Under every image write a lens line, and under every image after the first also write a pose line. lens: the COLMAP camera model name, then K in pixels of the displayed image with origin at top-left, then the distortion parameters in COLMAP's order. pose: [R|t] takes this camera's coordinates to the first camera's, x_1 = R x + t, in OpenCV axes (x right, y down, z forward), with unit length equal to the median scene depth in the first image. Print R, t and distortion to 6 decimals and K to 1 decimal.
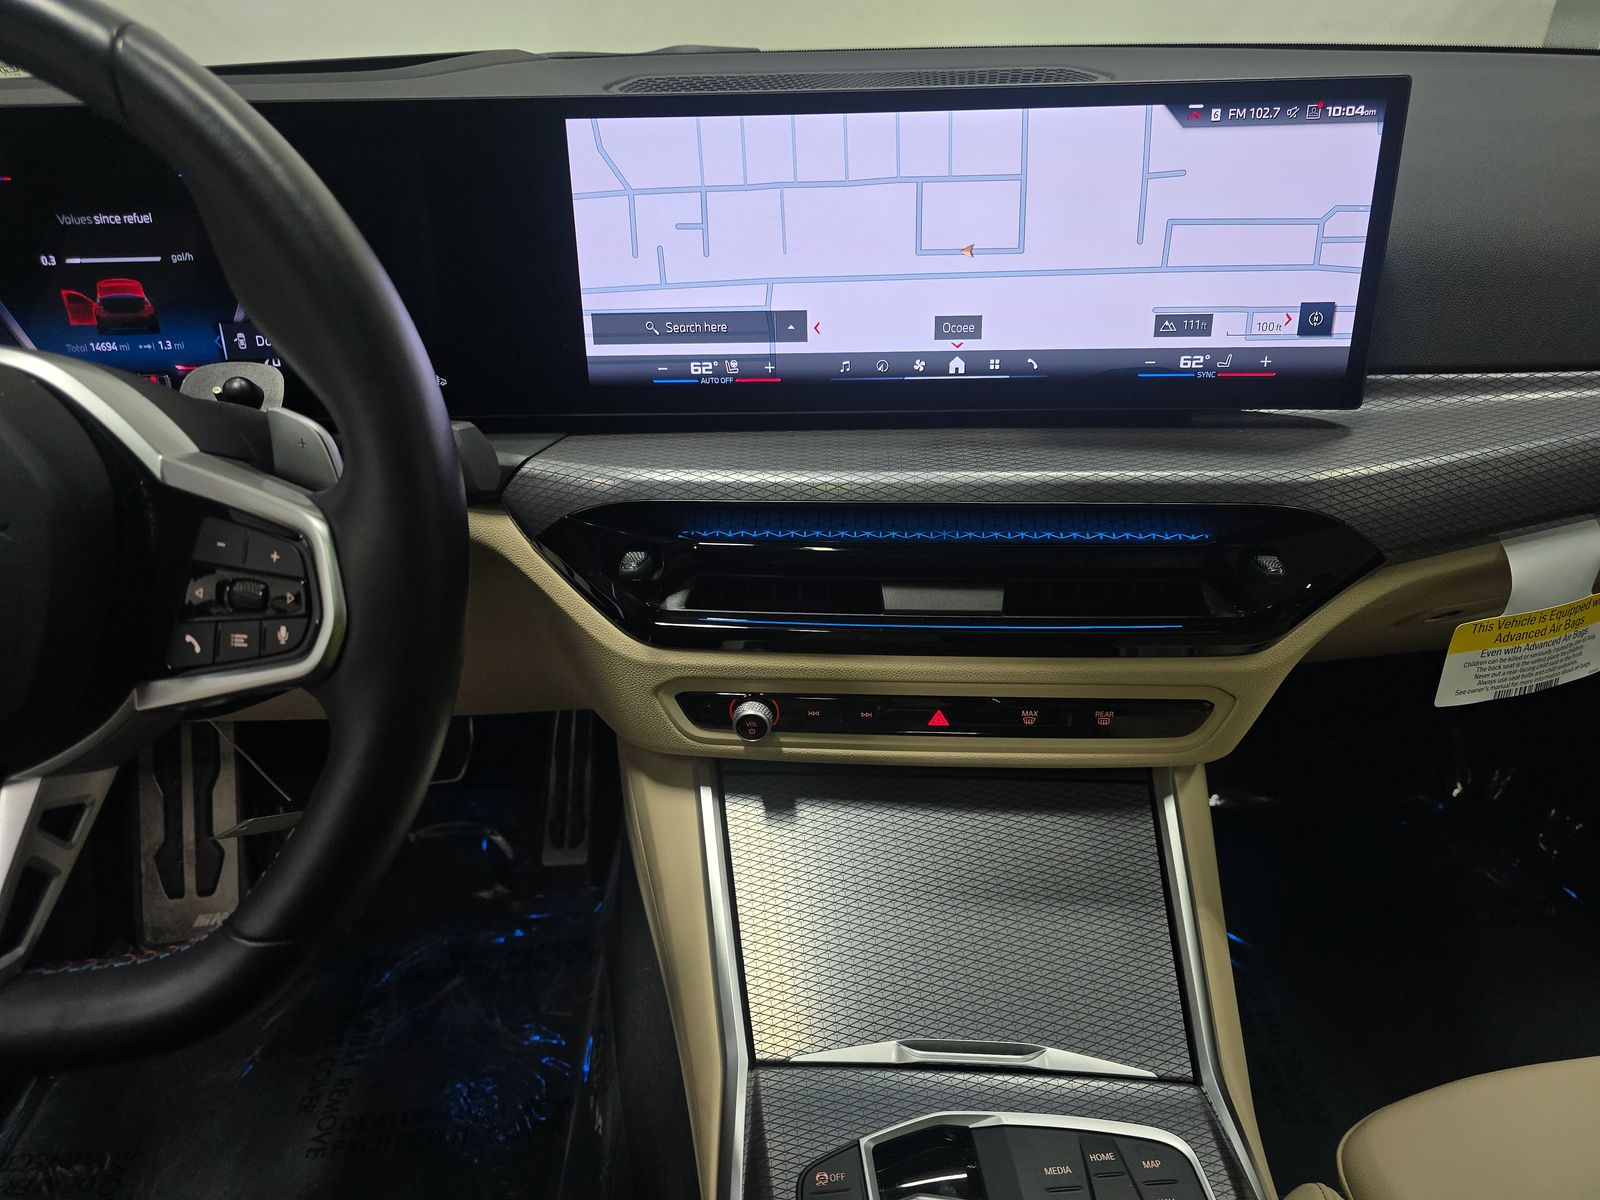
lens RADIAL K [[1085.4, 0, 801.6], [0, 1085.4, 588.0], [0, 0, 1]] dist [0.065421, -0.068671]
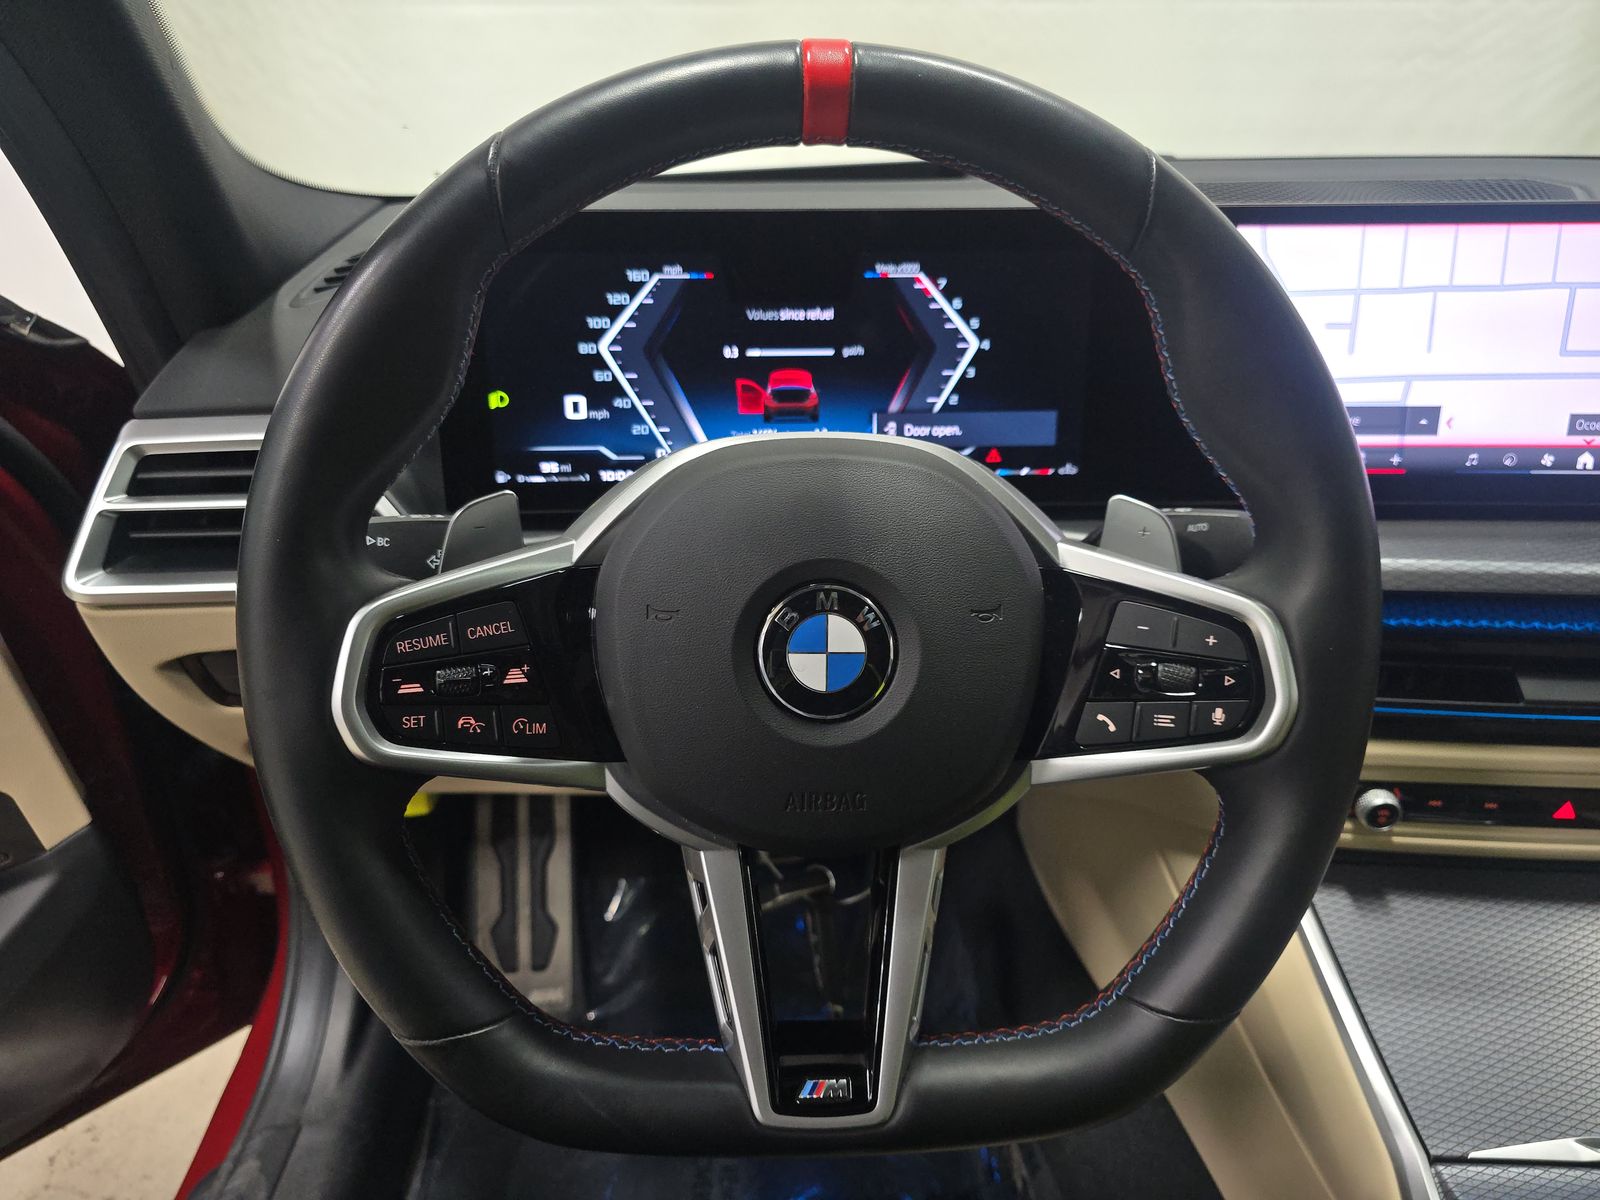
lens RADIAL K [[1105.1, 0, 797.3], [0, 1105.1, 588.4], [0, 0, 1]] dist [-0.001150, -0.005555]
pose [[0.999616, 0.017562, -0.021434, -0.591574], [-0.019063, 0.997223, -0.071994, 0.003504], [0.020110, 0.072375, 0.997175, -0.038357]]
